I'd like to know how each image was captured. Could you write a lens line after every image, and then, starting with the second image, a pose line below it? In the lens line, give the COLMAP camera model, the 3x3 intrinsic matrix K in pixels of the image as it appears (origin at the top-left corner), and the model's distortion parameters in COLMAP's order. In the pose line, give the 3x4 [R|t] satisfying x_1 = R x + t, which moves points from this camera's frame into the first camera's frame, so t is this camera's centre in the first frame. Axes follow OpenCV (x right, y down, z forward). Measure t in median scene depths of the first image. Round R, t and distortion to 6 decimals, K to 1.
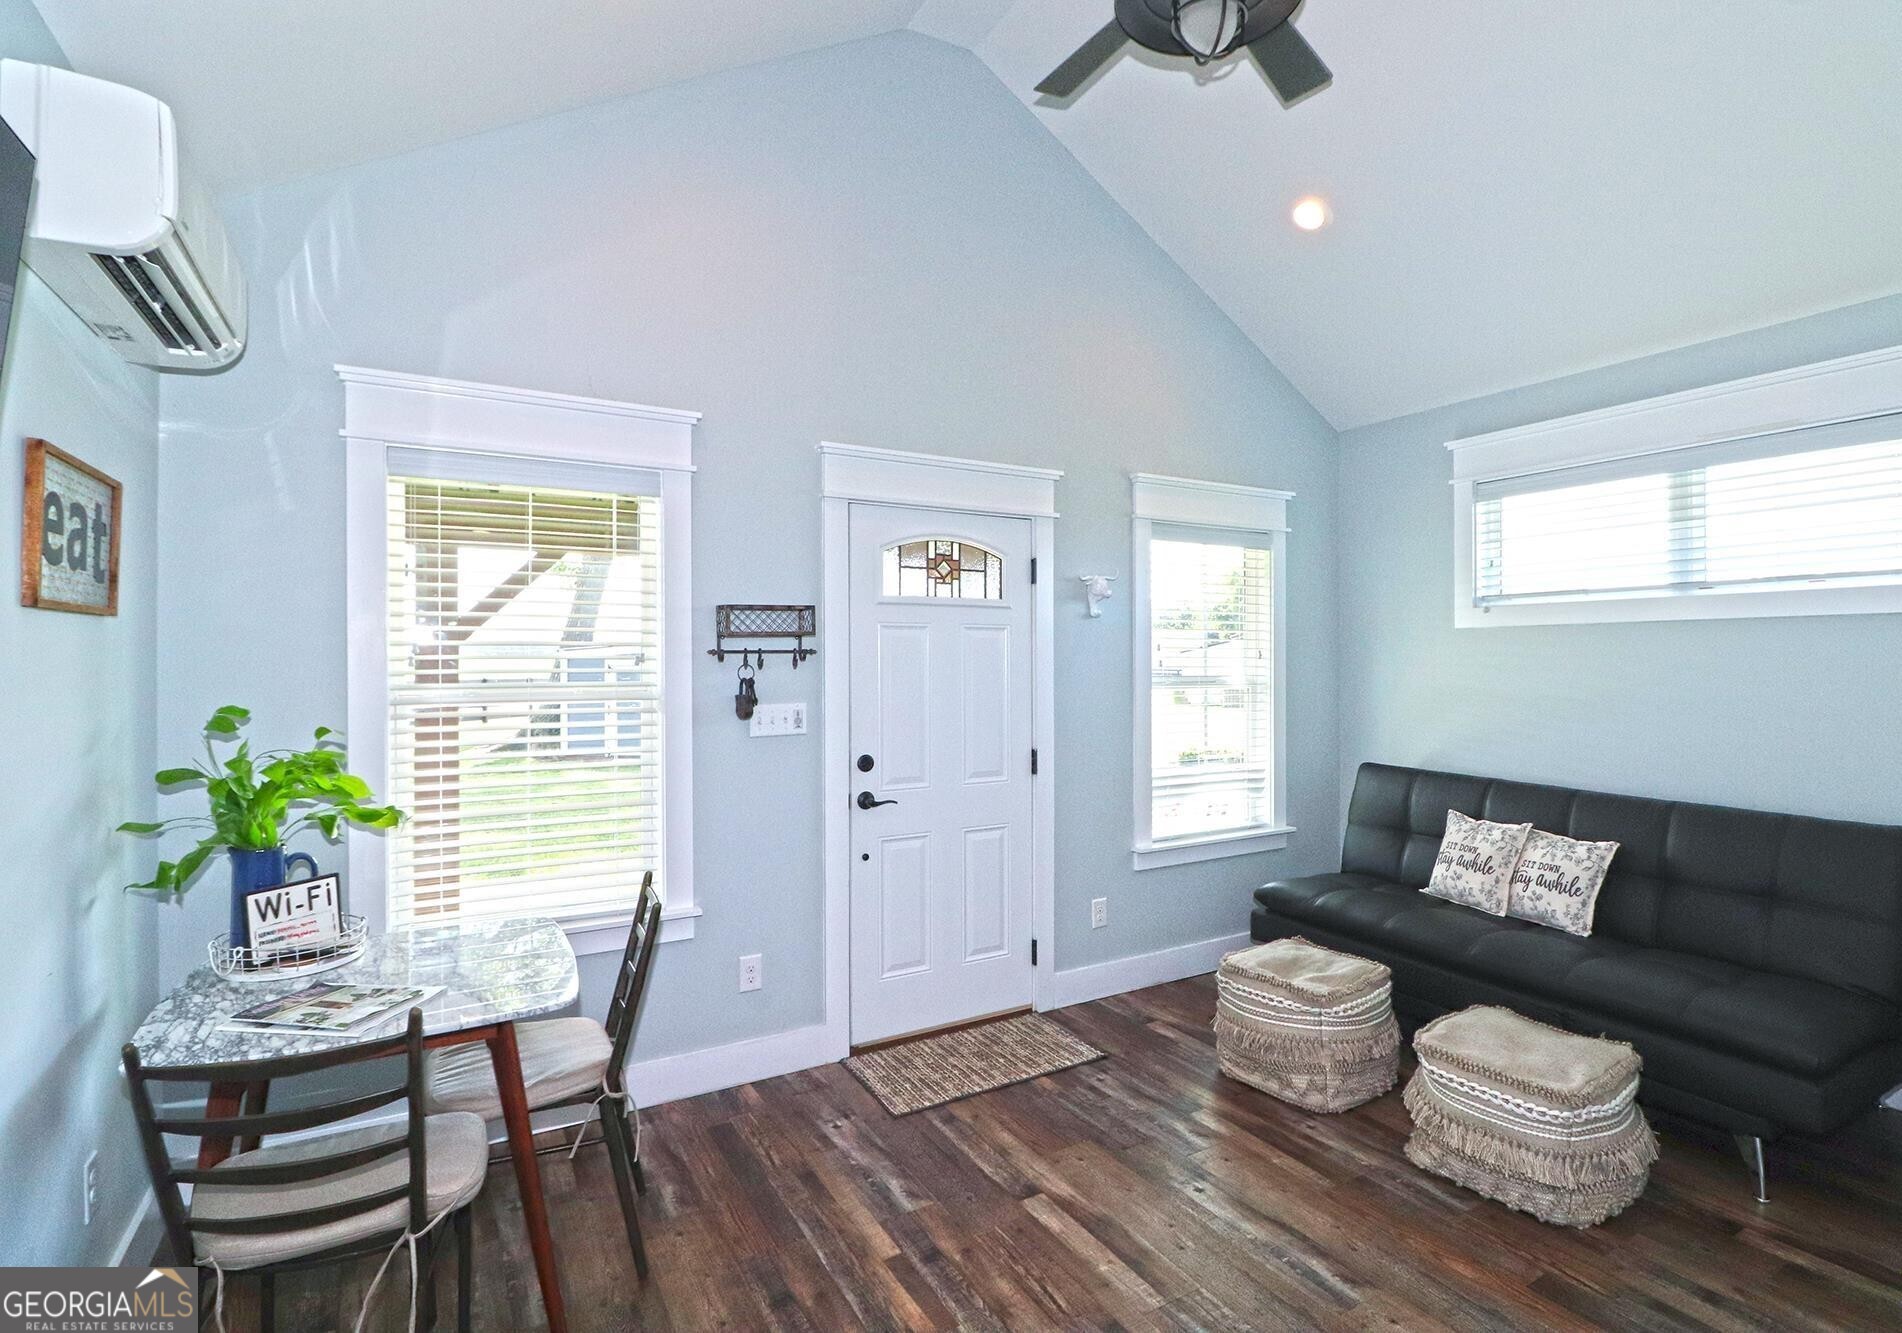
lens RADIAL K [[934.0, 0, 969.9], [0, 934.0, 660.0], [0, 0, 1]] dist [0.006725, -0.001410]
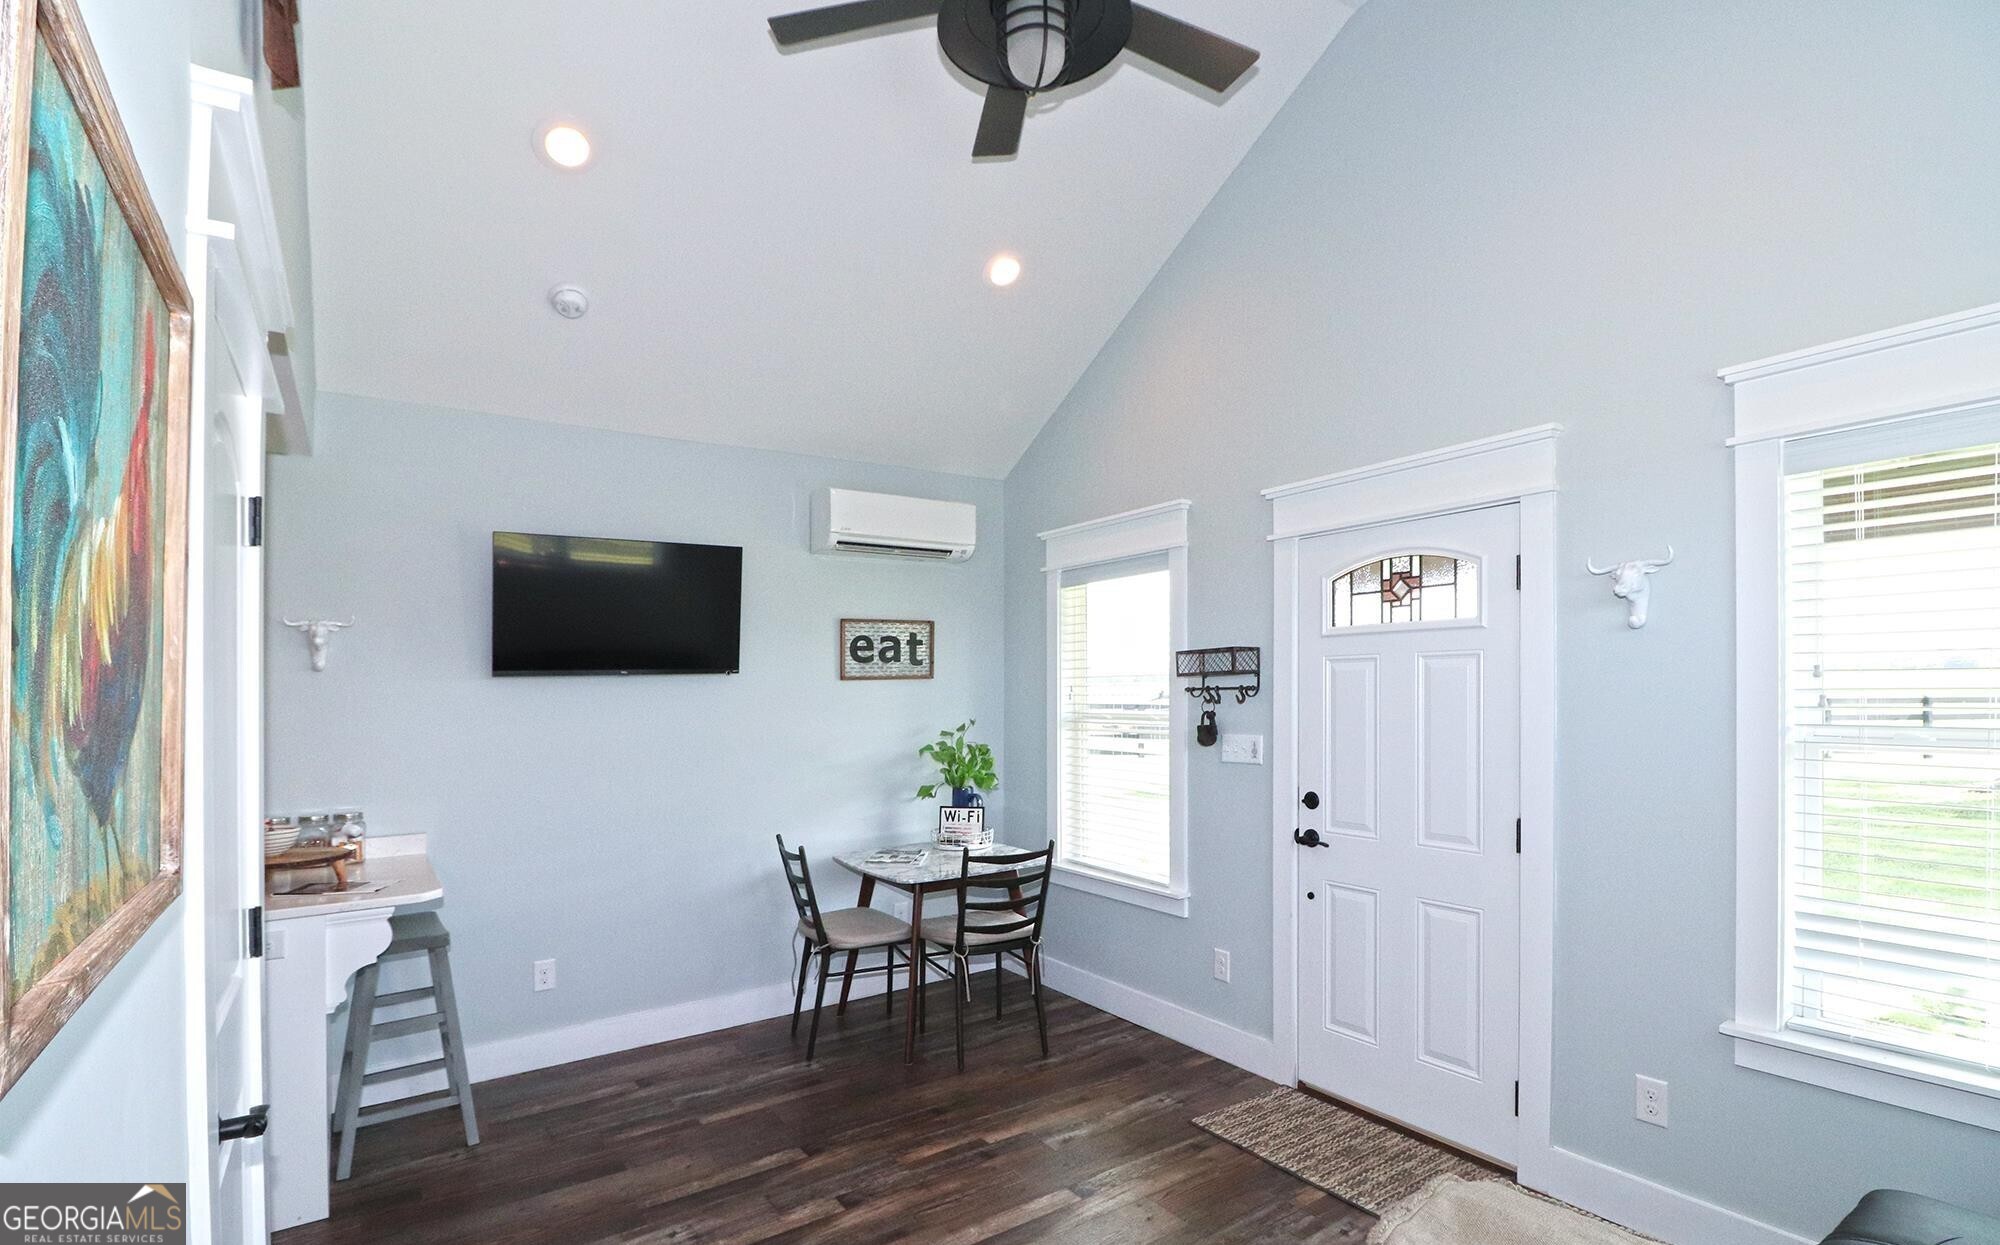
lens RADIAL K [[928.8, 0, 1010.1], [0, 928.8, 626.8], [0, 0, 1]] dist [-0.003399, -0.002350]
pose [[0.067057, -0.047647, -0.996611, 0.897302], [0.037725, 0.998266, -0.045188, -0.042434], [0.997036, -0.034567, 0.068738, 0.651609]]
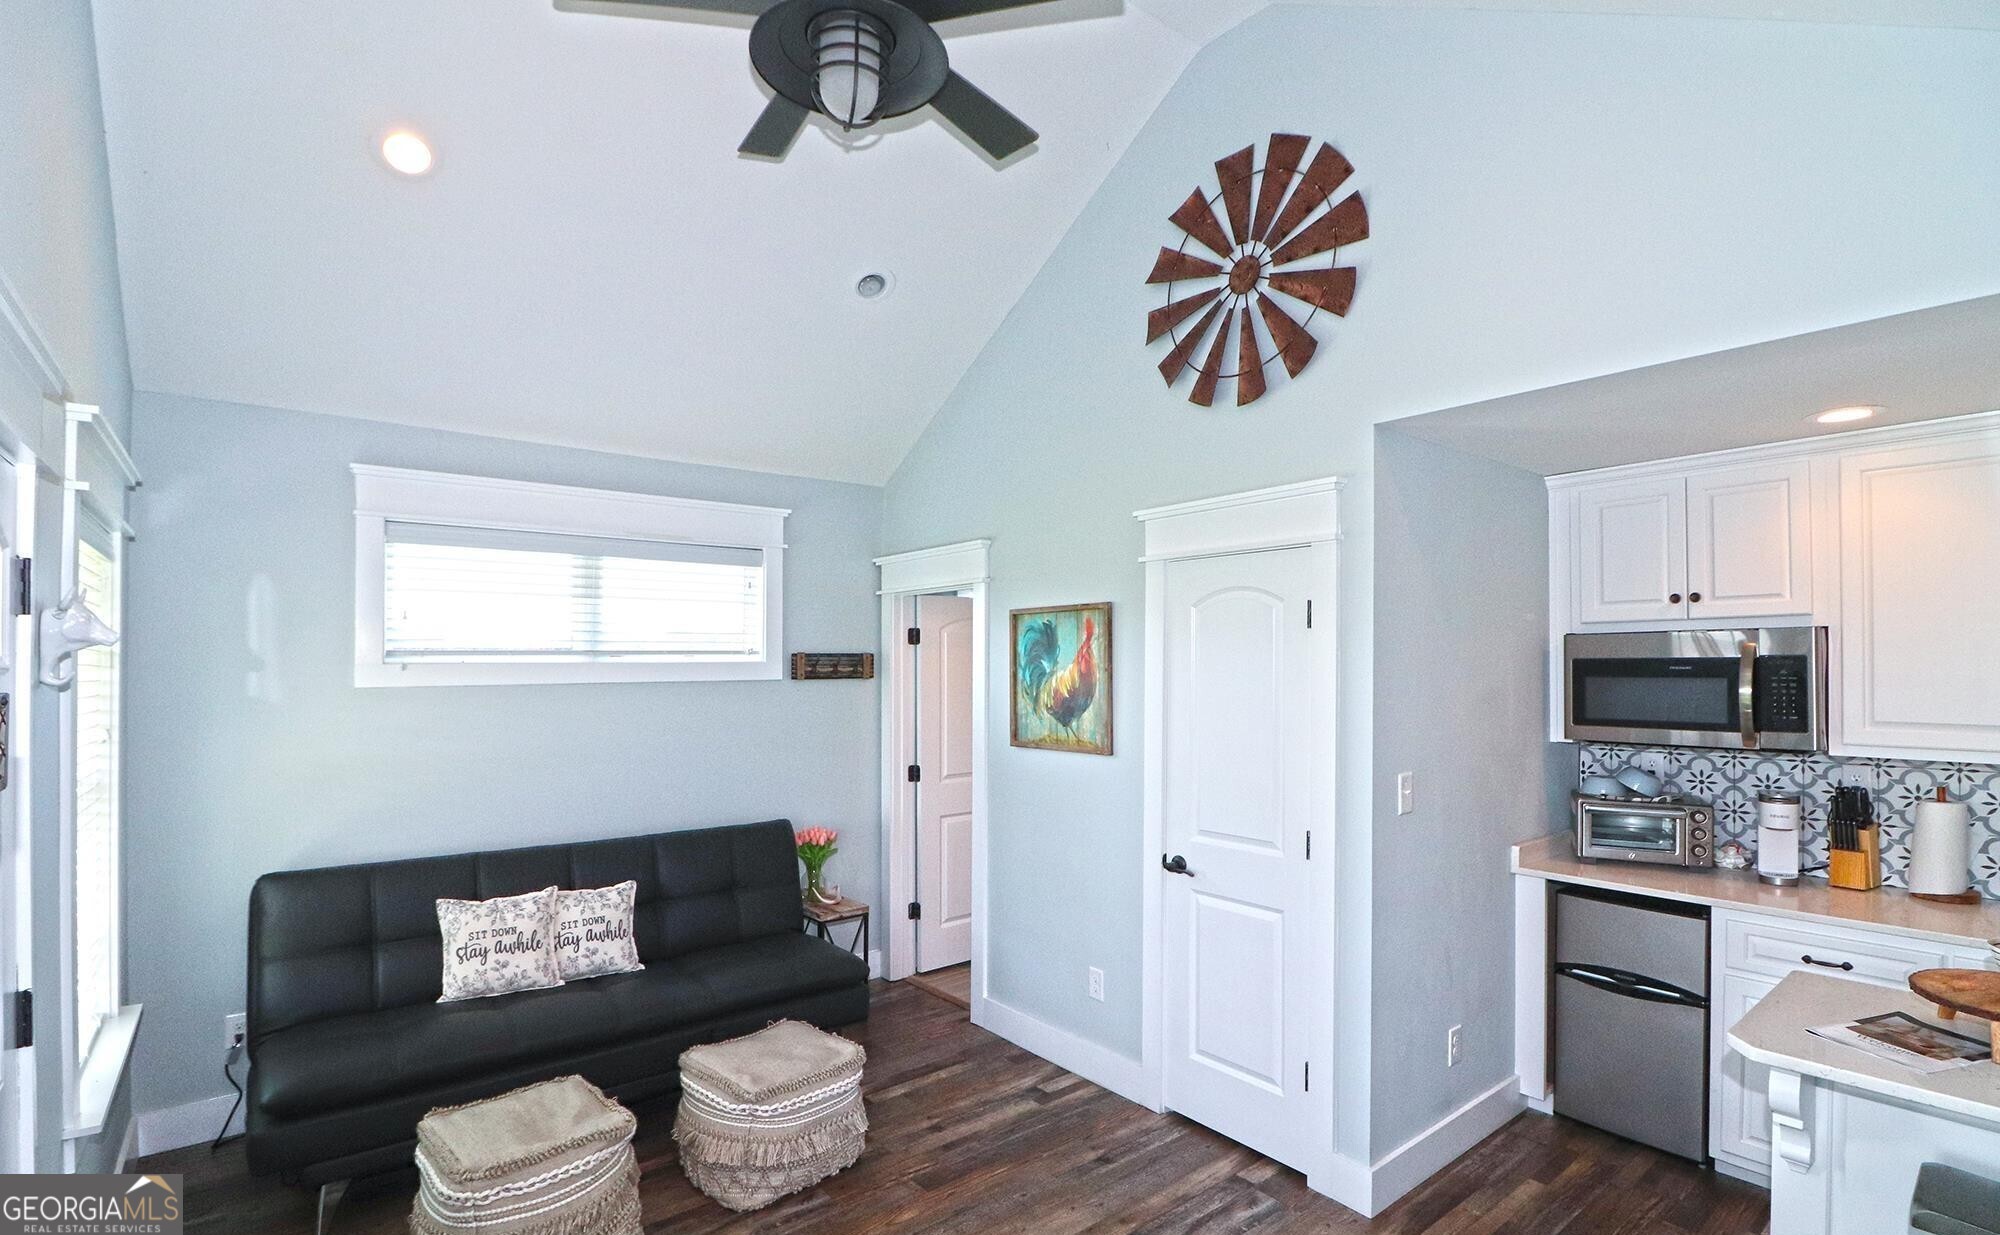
lens RADIAL K [[928.8, 0, 1025.1], [0, 928.8, 657.1], [0, 0, 1]] dist [-0.003399, -0.002350]
pose [[-0.160087, 0.012843, 0.987019, -0.437301], [0.004389, 0.999915, -0.012299, -0.053785], [-0.987093, 0.002364, -0.160130, 0.605734]]
